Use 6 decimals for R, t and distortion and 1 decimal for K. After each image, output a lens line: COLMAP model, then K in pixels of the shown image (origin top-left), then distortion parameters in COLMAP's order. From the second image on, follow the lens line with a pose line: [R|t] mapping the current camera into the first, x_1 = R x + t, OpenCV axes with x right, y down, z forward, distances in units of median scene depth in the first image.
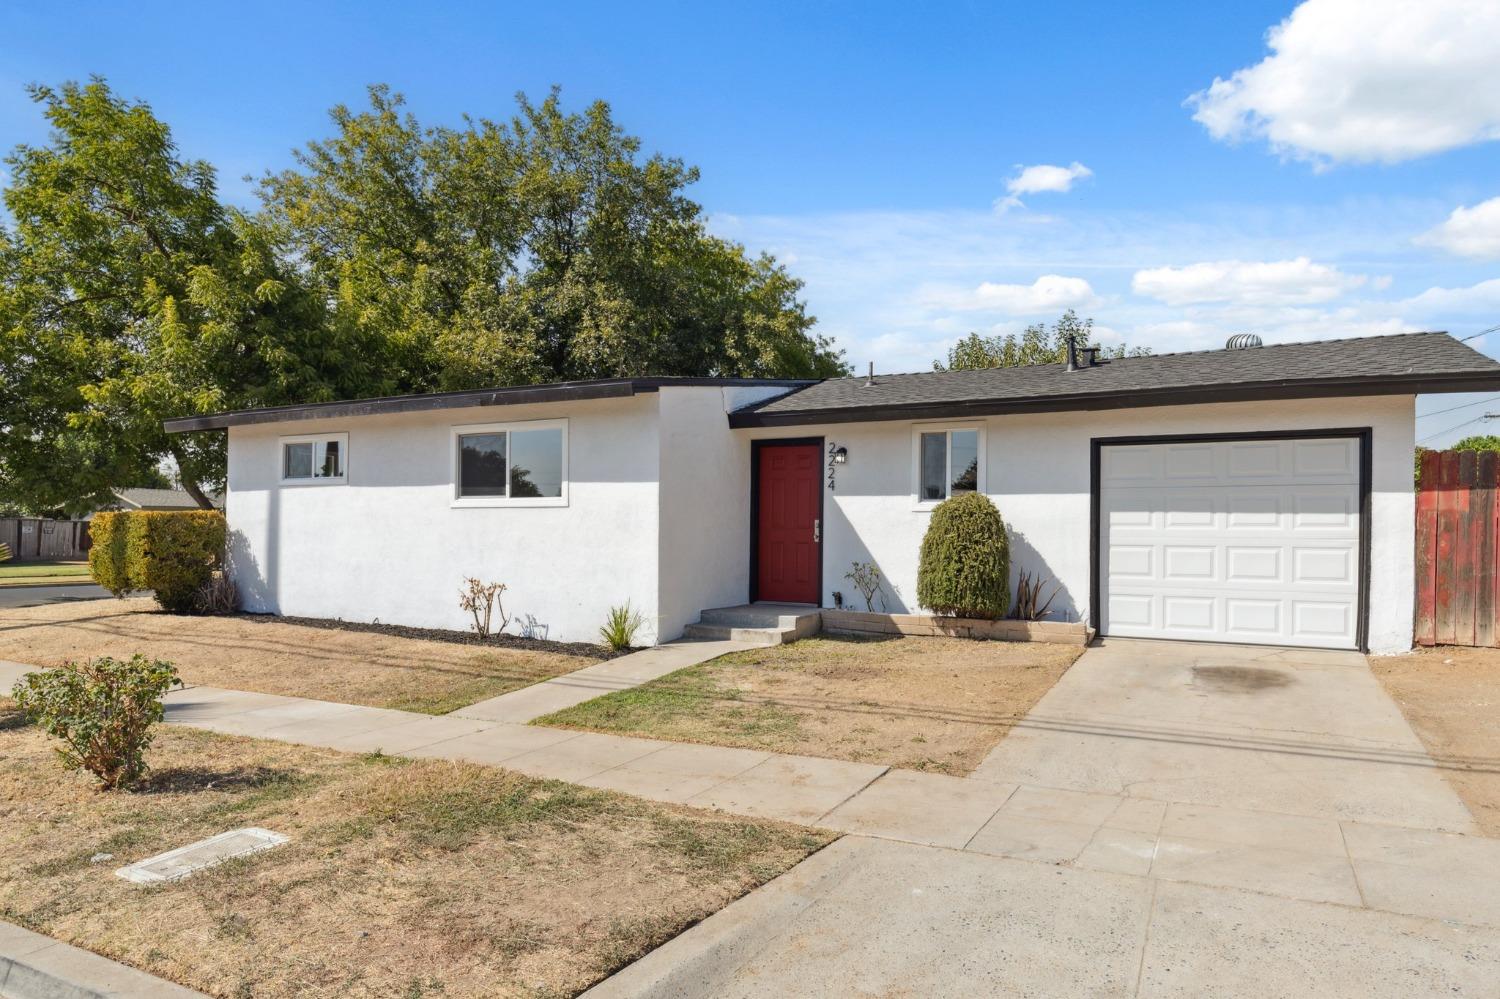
lens RADIAL K [[977.1, 0, 753.4], [0, 977.1, 513.0], [0, 0, 1]] dist [0.000943, -0.002829]
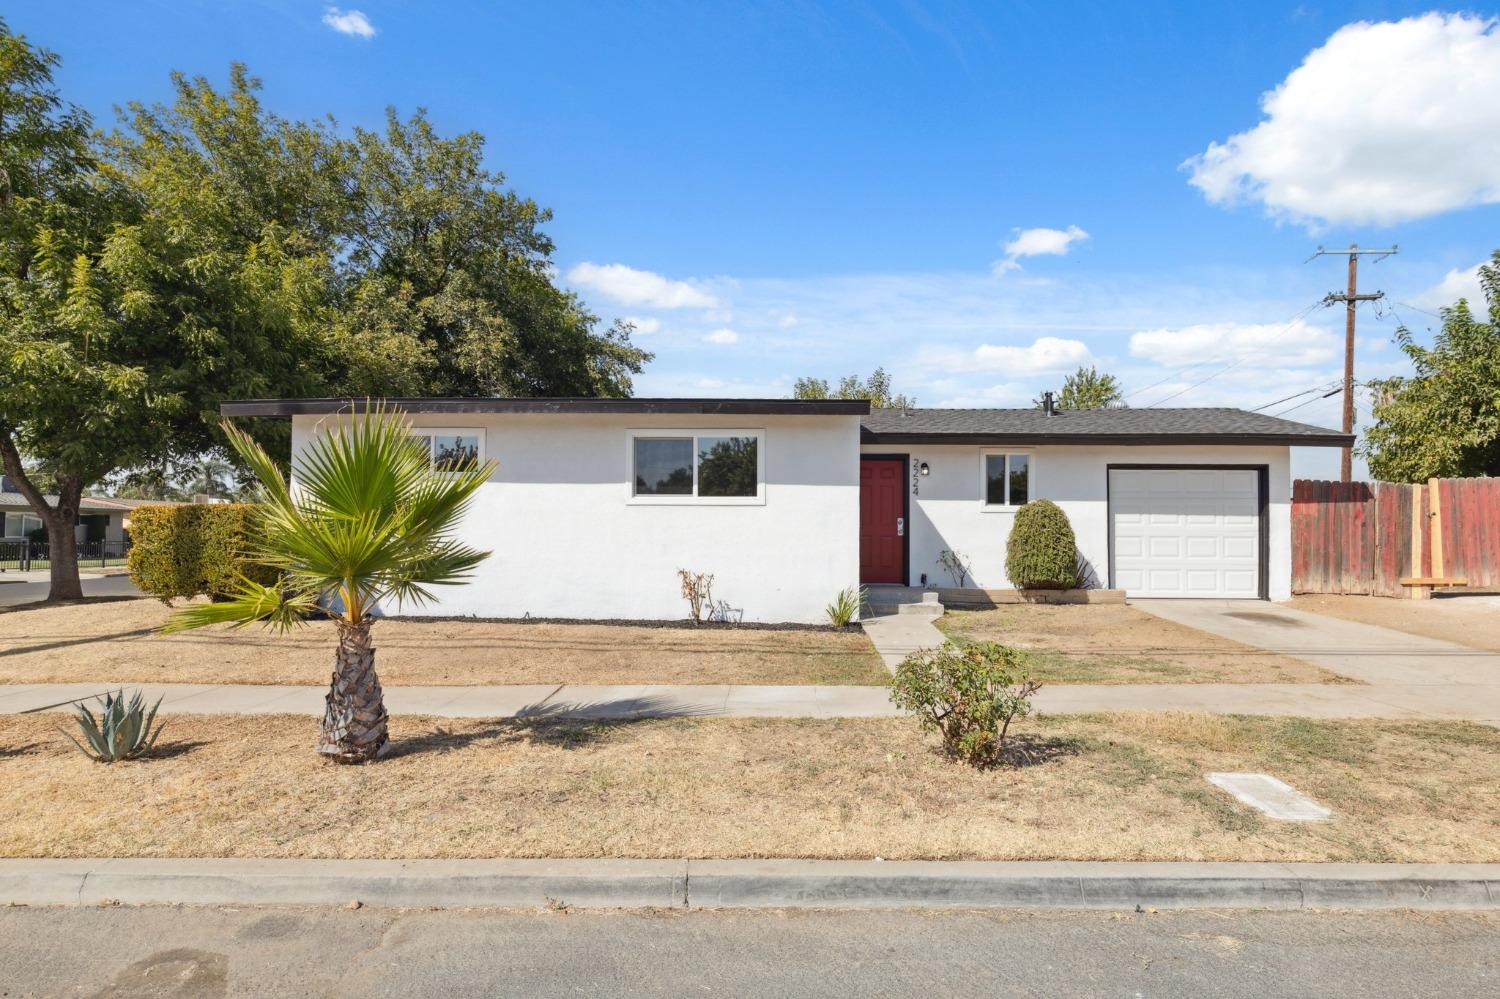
lens RADIAL K [[790.7, 0, 749.5], [0, 790.7, 505.6], [0, 0, 1]] dist [0.001392, 0.001924]
pose [[0.883924, 0.013883, 0.467424, -0.640053], [-0.008113, 0.999864, -0.014356, 0.007237], [-0.467560, 0.008898, 0.883917, 0.180856]]
